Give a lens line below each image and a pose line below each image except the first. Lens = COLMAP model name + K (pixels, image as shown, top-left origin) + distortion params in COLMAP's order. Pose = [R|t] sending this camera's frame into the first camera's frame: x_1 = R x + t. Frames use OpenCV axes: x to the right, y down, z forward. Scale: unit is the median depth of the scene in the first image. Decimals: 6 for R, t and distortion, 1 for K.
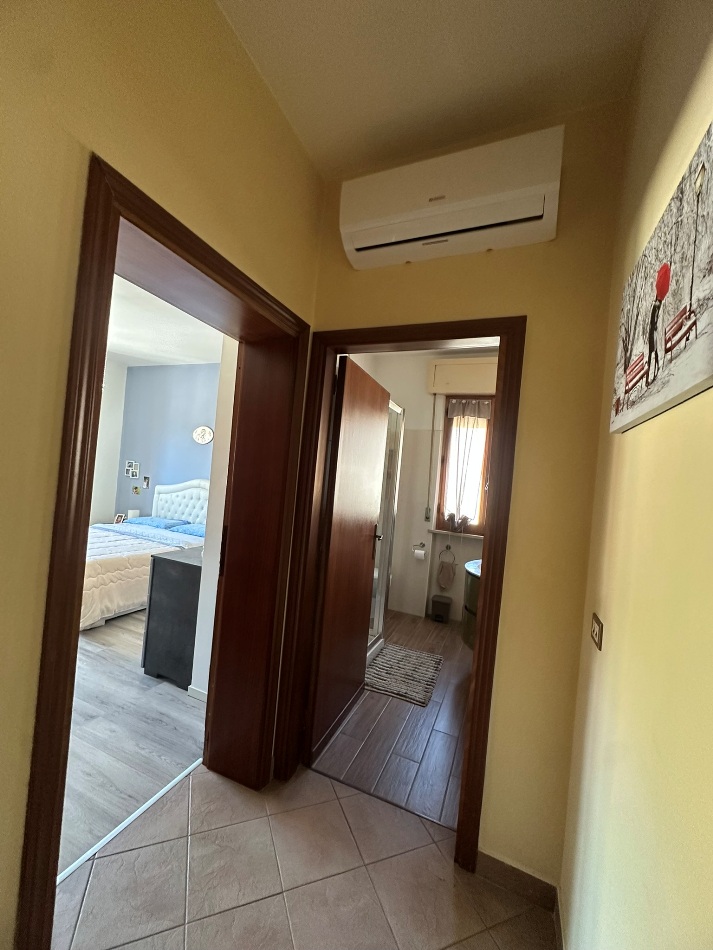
lens RADIAL K [[380.8, 0, 356.5], [0, 380.8, 475.0], [0, 0, 1]] dist [-0.003664, 0.000160]
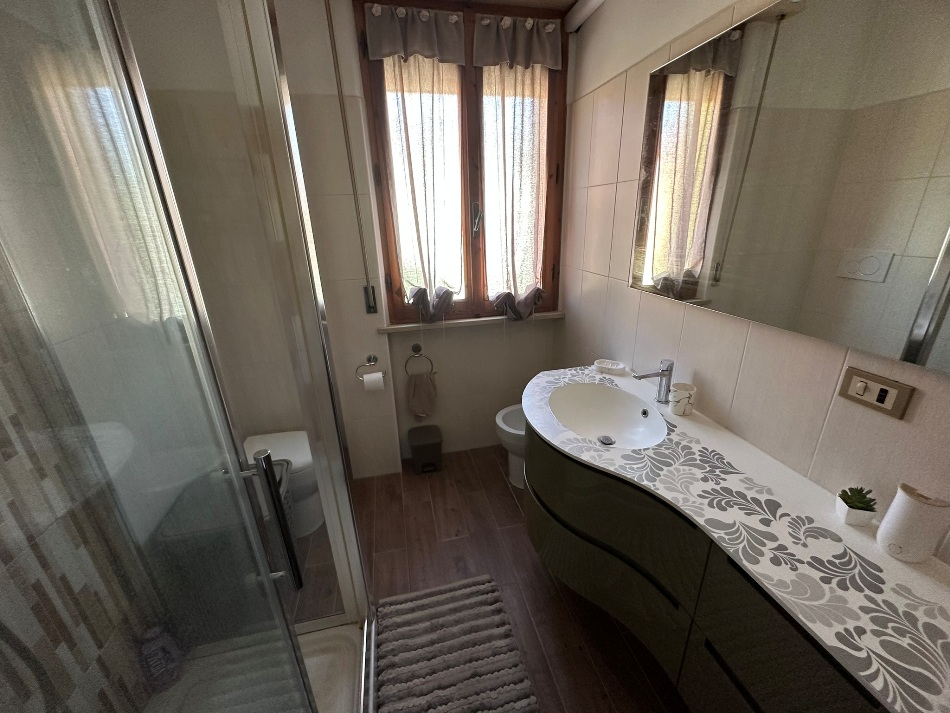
lens RADIAL K [[380.8, 0, 475.0], [0, 380.8, 356.5], [0, 0, 1]] dist [-0.003664, 0.000160]
pose [[0.807809, -0.305791, 0.503921, 0.028801], [0.098936, 0.913120, 0.395504, -0.009587], [-0.581082, -0.269636, 0.767880, 0.547886]]
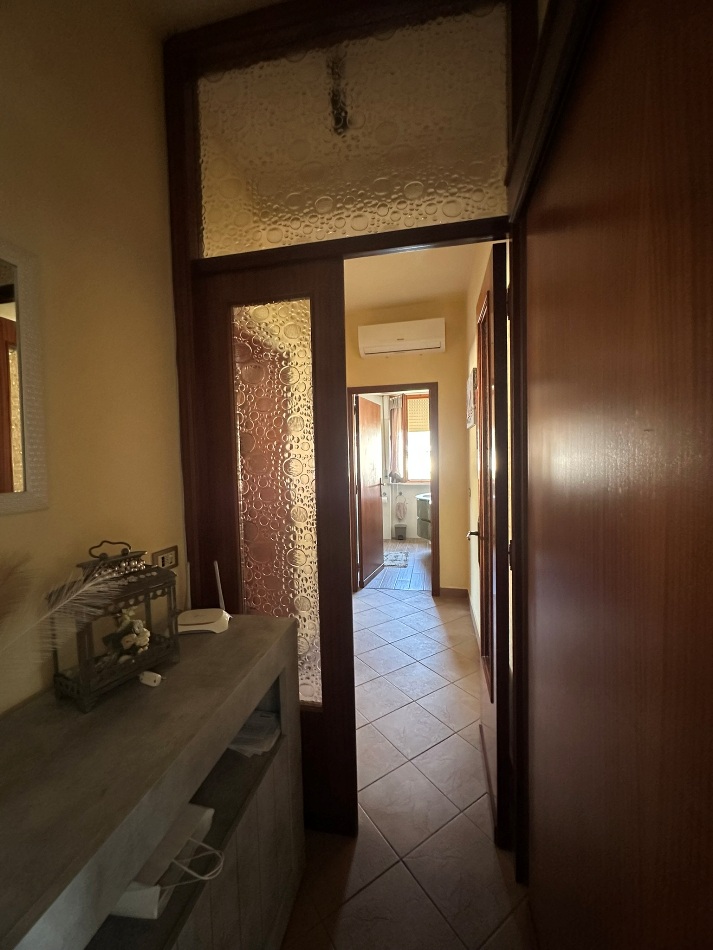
lens RADIAL K [[380.8, 0, 356.5], [0, 380.8, 475.0], [0, 0, 1]] dist [-0.003664, 0.000160]
pose [[0.975350, -0.121215, 0.184390, -0.221991], [0.109716, 0.991397, 0.071374, -0.014055], [-0.191456, -0.049384, 0.980258, -0.501180]]
